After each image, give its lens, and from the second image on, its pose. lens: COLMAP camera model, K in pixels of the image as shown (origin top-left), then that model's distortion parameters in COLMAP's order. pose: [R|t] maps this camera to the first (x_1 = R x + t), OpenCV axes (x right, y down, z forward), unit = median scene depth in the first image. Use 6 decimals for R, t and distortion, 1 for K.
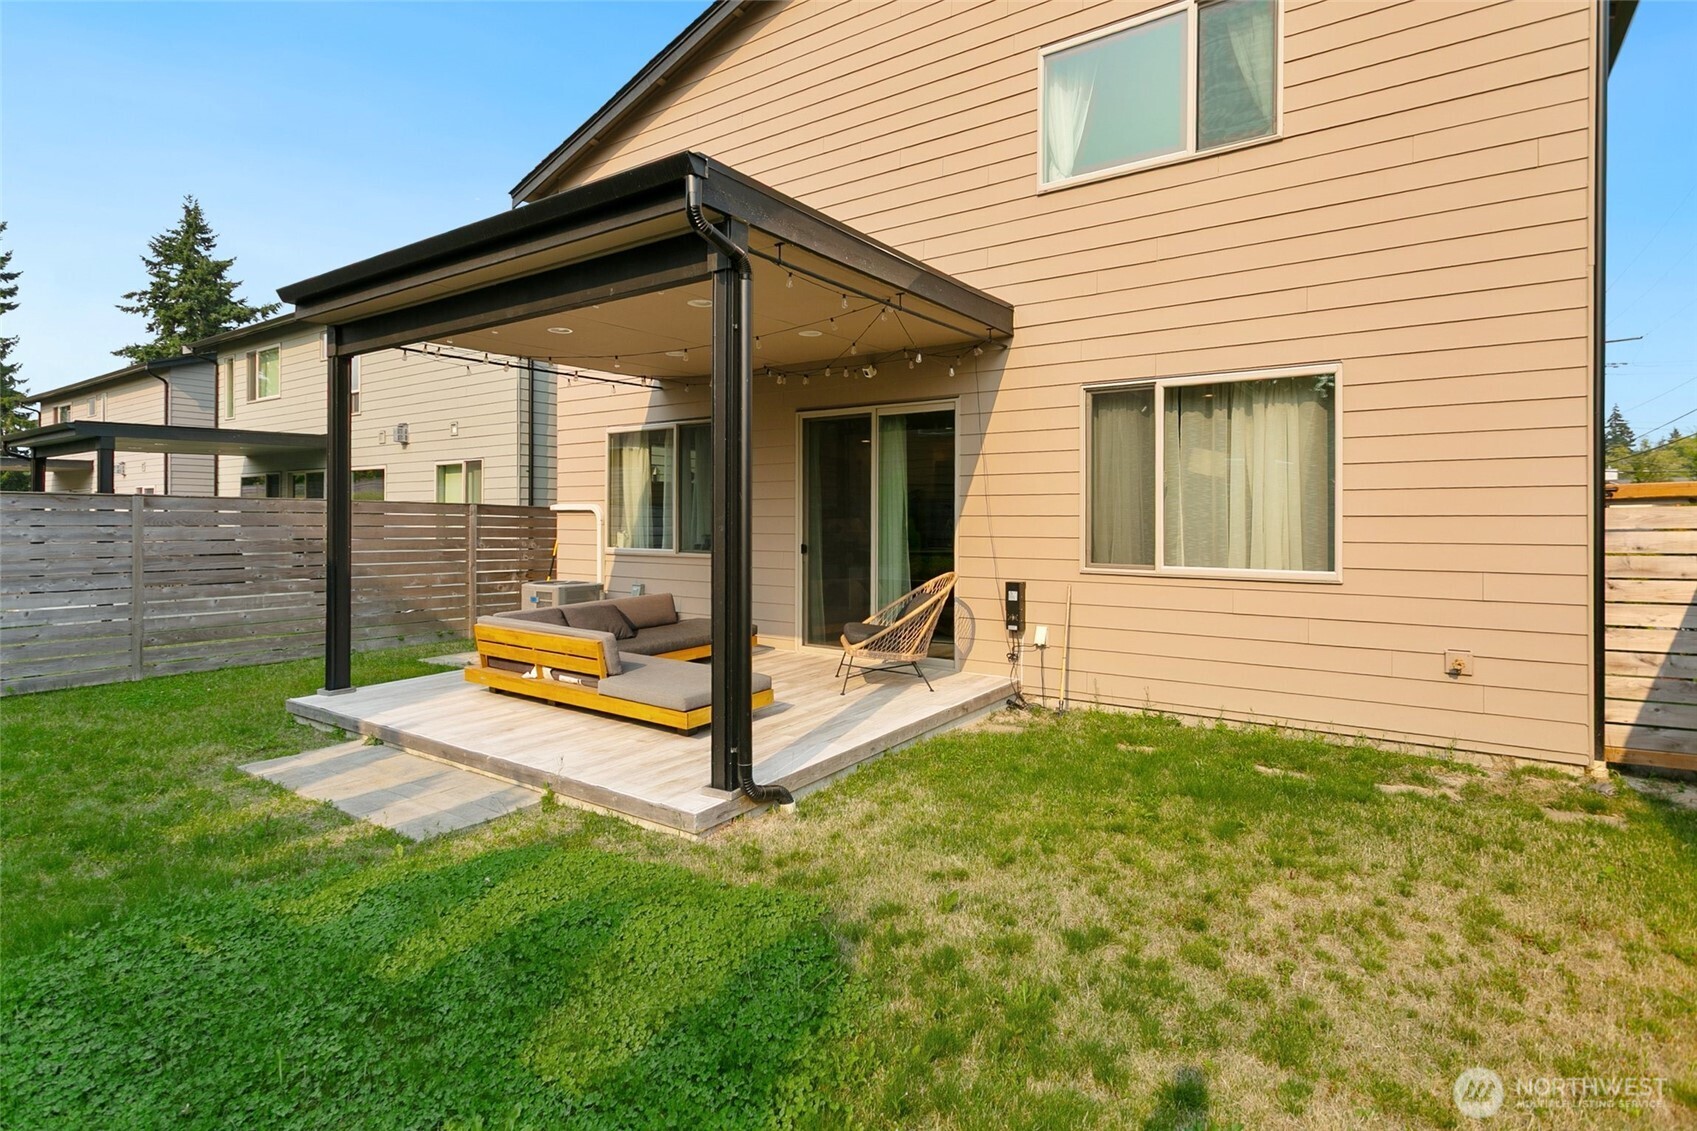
lens RADIAL K [[839.6, 0, 849.0], [0, 839.6, 523.4], [0, 0, 1]] dist [-0.002086, -0.000204]
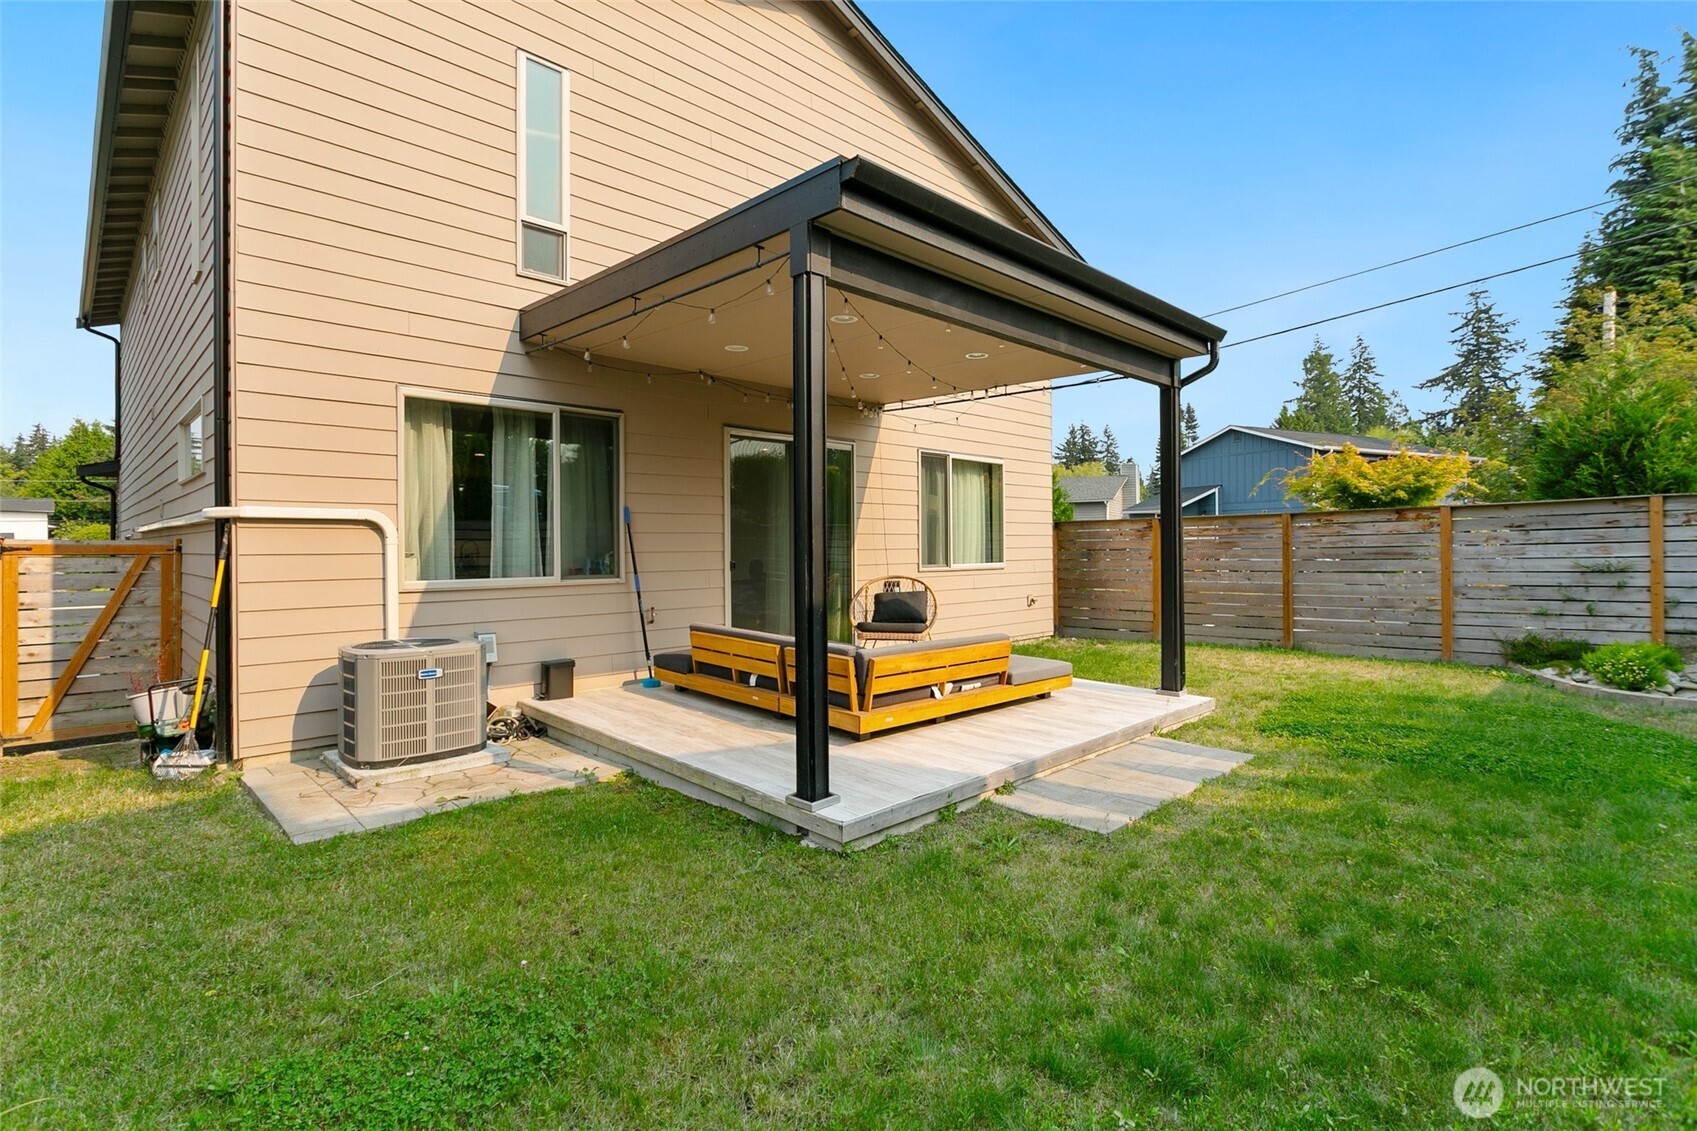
lens RADIAL K [[811.3, 0, 848.0], [0, 811.3, 542.1], [0, 0, 1]] dist [-0.002450, -0.000201]
pose [[0.194007, -0.000428, 0.981000, -1.248836], [0.007689, 0.999970, -0.001084, 0.005424], [-0.980970, 0.007753, 0.194004, 0.877850]]
